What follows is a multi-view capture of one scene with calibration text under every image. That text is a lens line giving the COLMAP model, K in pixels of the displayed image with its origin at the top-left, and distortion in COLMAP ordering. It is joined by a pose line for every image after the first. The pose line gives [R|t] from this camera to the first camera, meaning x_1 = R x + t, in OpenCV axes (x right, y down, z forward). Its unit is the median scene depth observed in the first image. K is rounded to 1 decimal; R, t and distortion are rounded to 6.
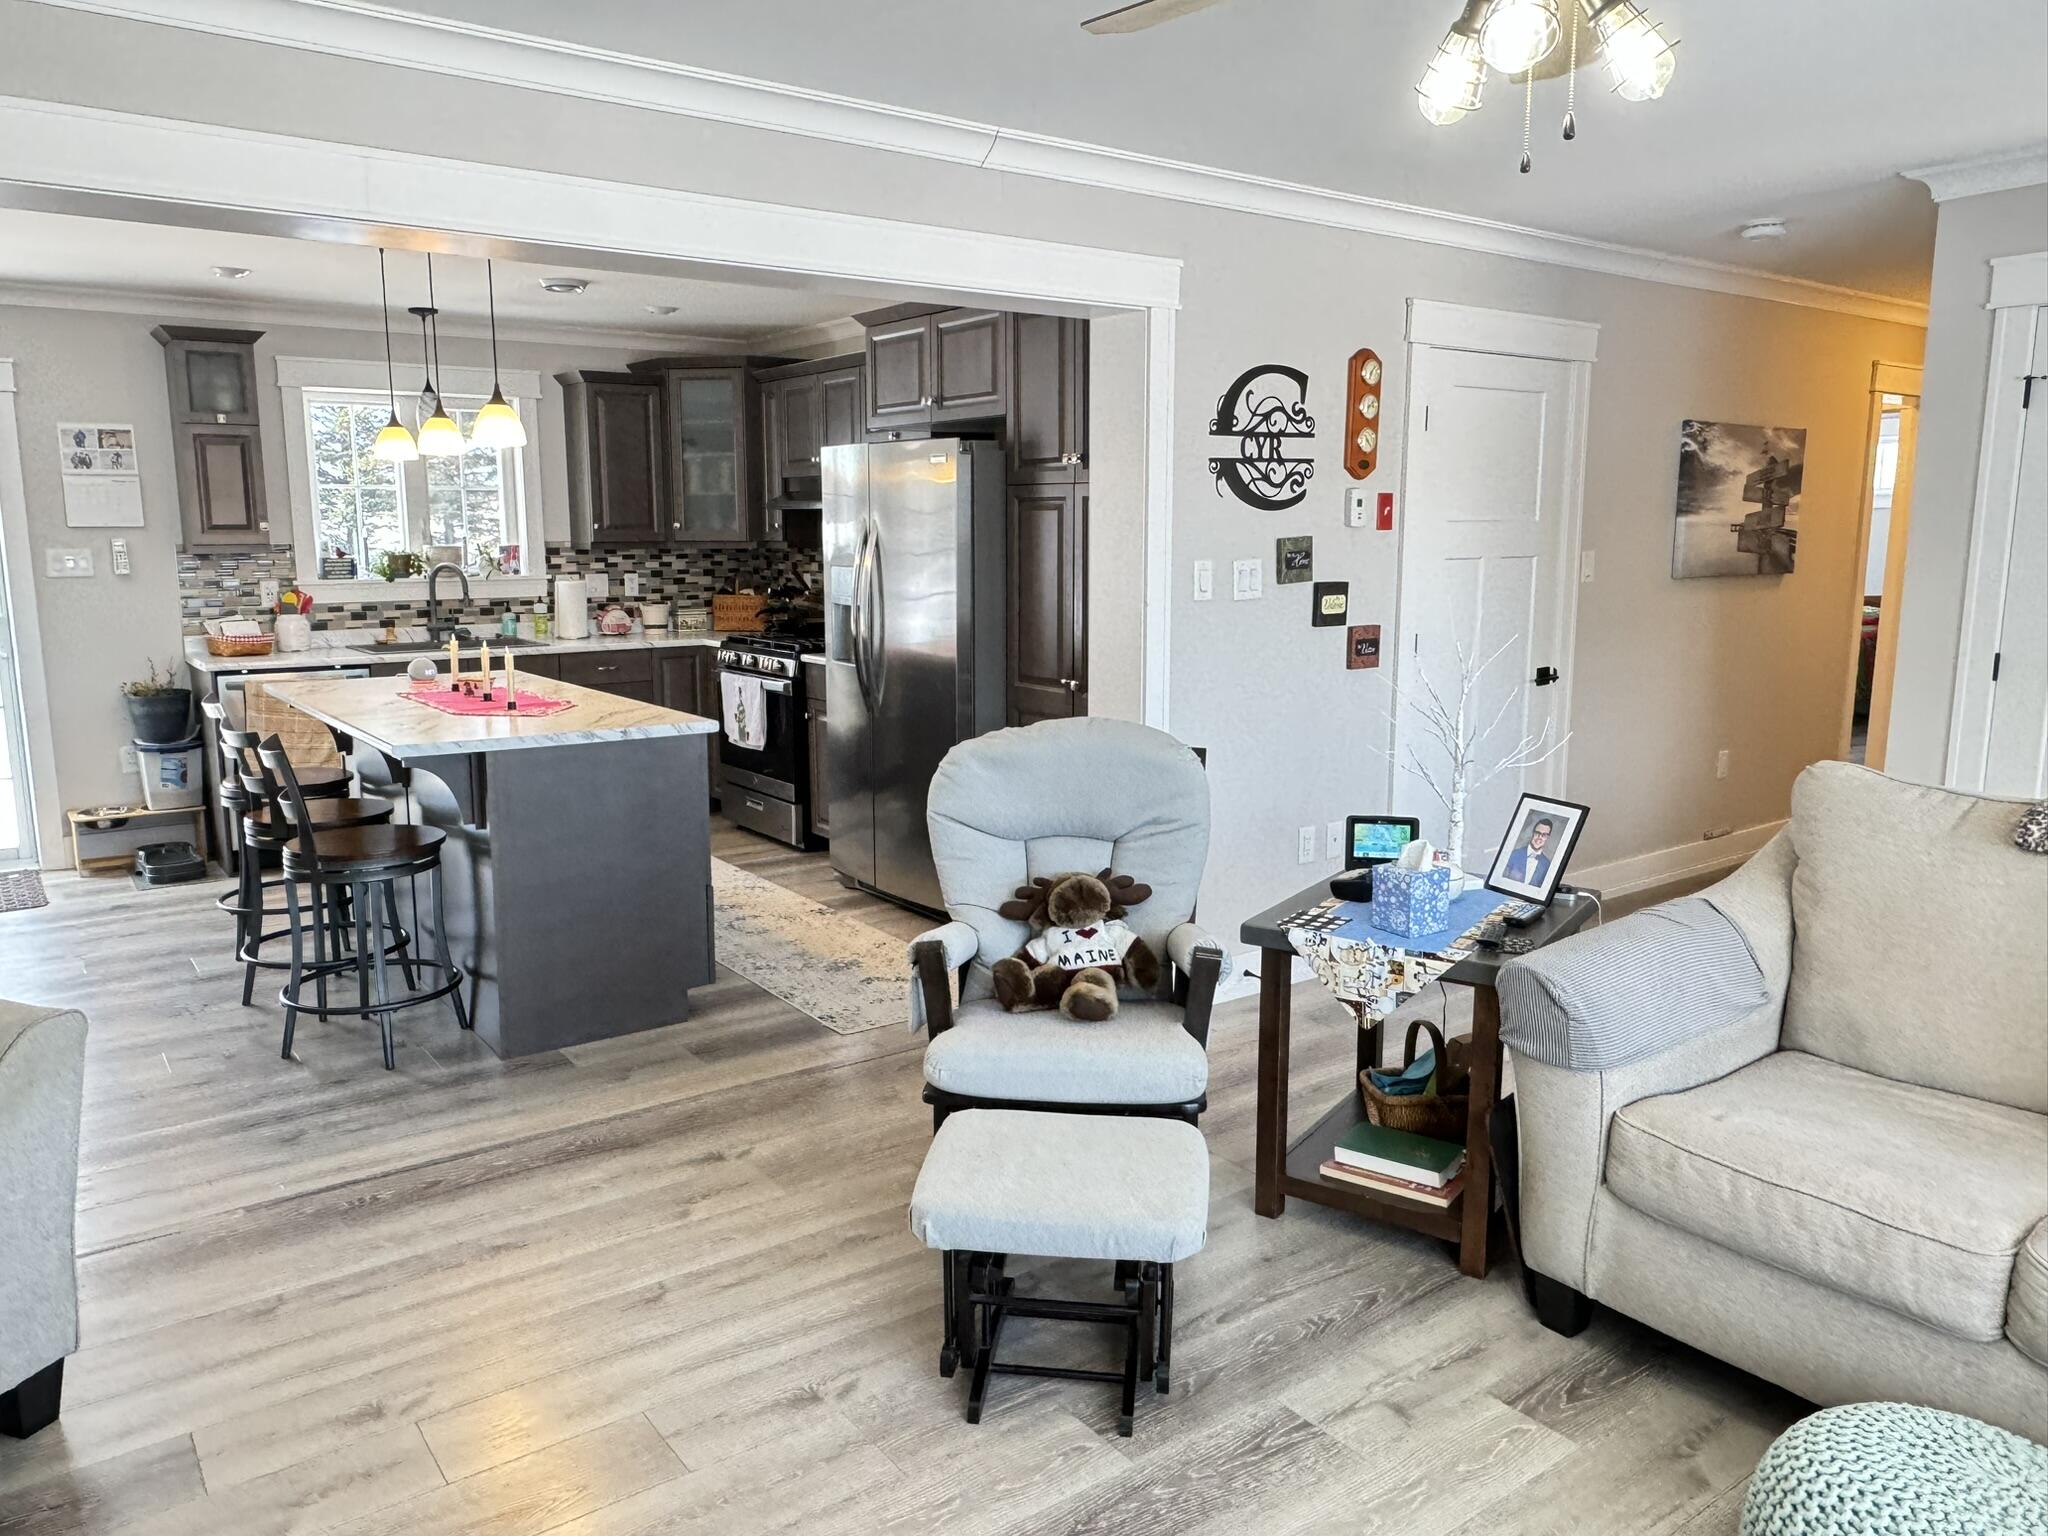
lens RADIAL K [[1454.0, 0, 1020.7], [0, 1454.0, 768.3], [0, 0, 1]] dist [-0.010778, 0.002137]
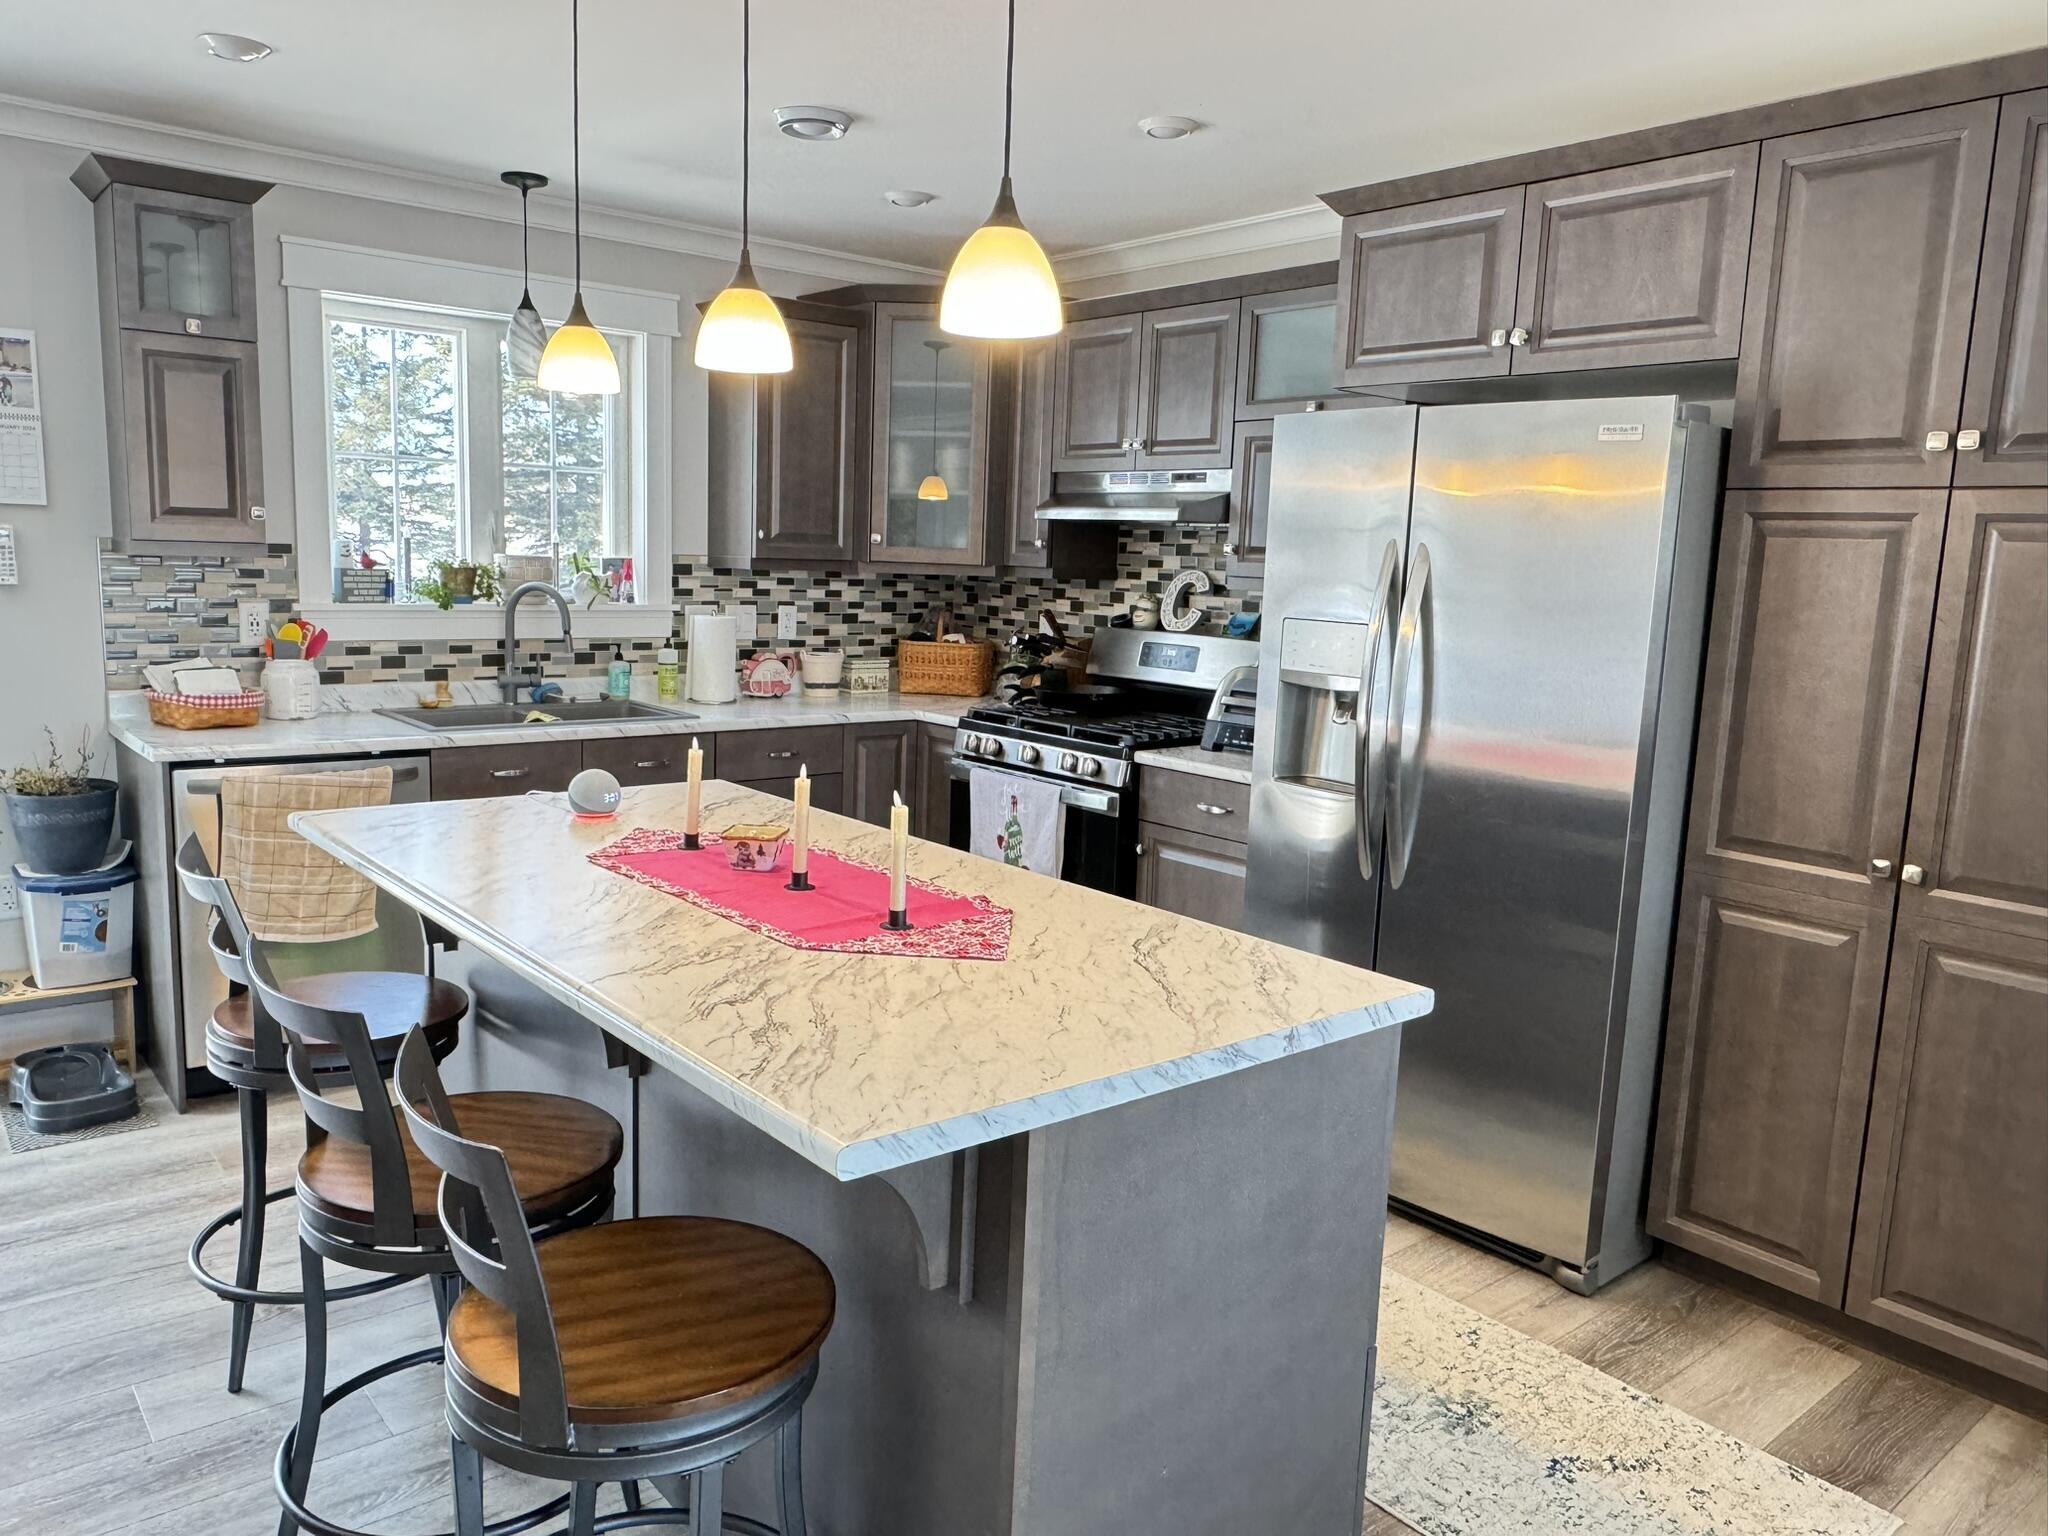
lens RADIAL K [[1454.0, 0, 1026.4], [0, 1454.0, 770.1], [0, 0, 1]] dist [-0.010778, 0.002137]
pose [[0.997263, 0.027267, 0.068731, -0.226439], [-0.026193, 0.999521, -0.016479, -0.055407], [-0.069147, 0.014634, 0.997499, 0.356919]]
